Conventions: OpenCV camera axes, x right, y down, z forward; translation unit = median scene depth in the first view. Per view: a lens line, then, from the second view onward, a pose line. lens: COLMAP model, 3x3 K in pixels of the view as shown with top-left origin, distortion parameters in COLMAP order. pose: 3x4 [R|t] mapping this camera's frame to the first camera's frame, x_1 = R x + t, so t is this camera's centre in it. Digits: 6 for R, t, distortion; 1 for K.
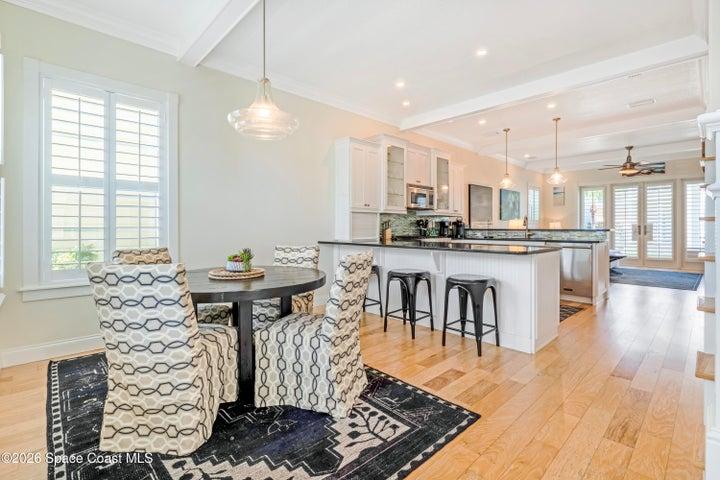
lens RADIAL K [[332.9, 0, 359.0], [0, 332.9, 224.5], [0, 0, 1]] dist [-0.002564, -0.000031]
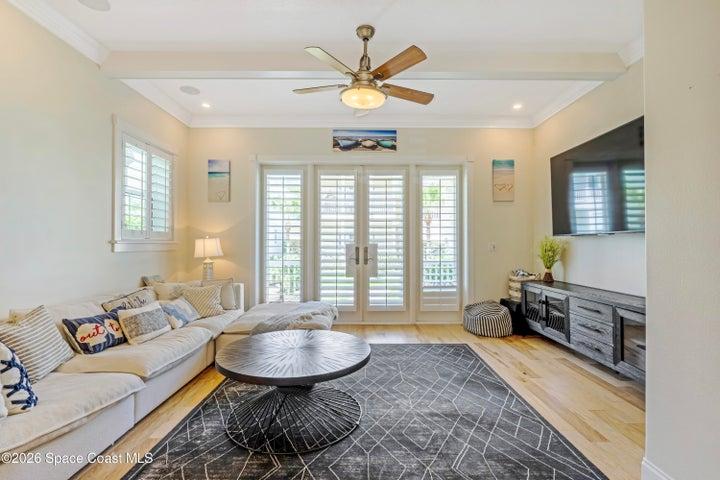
lens RADIAL K [[332.9, 0, 360.6], [0, 332.9, 241.4], [0, 0, 1]] dist [-0.002564, -0.000031]
pose [[0.678495, 0.009531, 0.734543, 0.486867], [-0.005125, 0.999953, -0.008241, -0.001735], [-0.734587, 0.001827, 0.678512, 0.676171]]
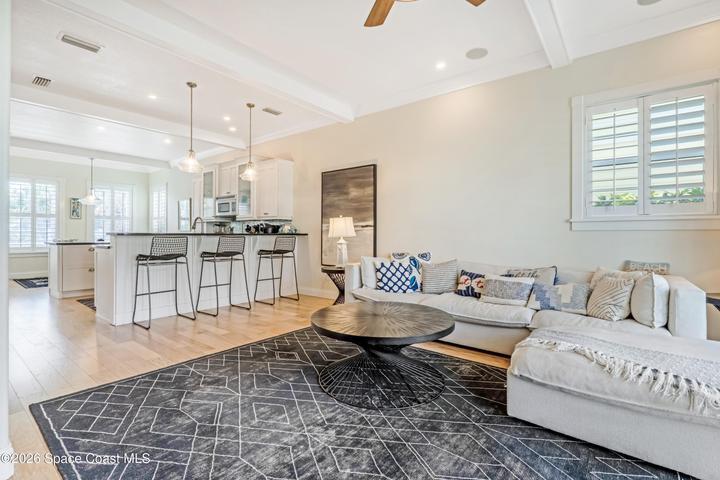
lens RADIAL K [[332.9, 0, 362.0], [0, 332.9, 233.1], [0, 0, 1]] dist [-0.002564, -0.000031]
pose [[0.157916, -0.003912, -0.987445, 0.903171], [0.003899, 0.999987, -0.003338, 0.011679], [0.987445, -0.003323, 0.157929, 0.826033]]
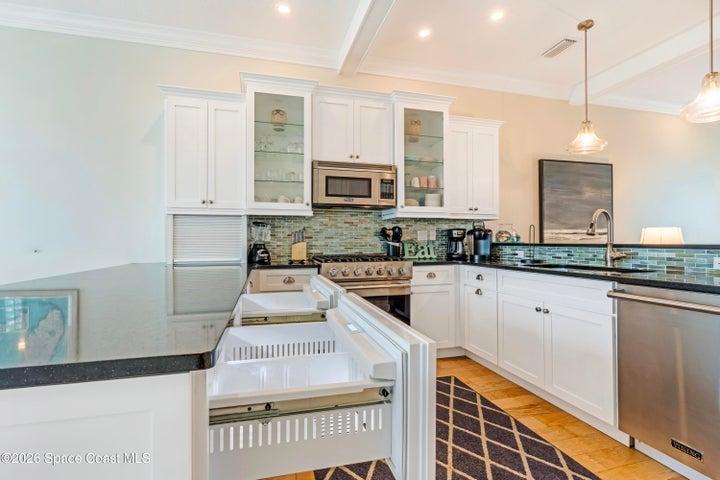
lens RADIAL K [[332.9, 0, 381.1], [0, 332.9, 238.7], [0, 0, 1]] dist [-0.002564, -0.000031]
pose [[0.882132, -0.005464, -0.470971, 0.307864], [0.005959, 0.999982, -0.000440, 0.003834], [0.470965, -0.002419, 0.882149, 0.353231]]
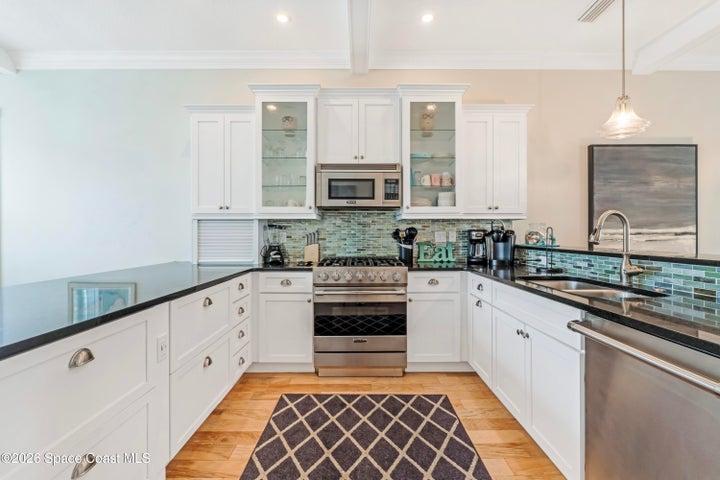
lens RADIAL K [[332.9, 0, 359.0], [0, 332.9, 238.5], [0, 0, 1]] dist [-0.002564, -0.000031]
pose [[0.730465, 0.001222, -0.682949, 0.353305], [0.007582, 0.999922, 0.009898, -0.002704], [0.682908, -0.012409, 0.730399, 0.398388]]
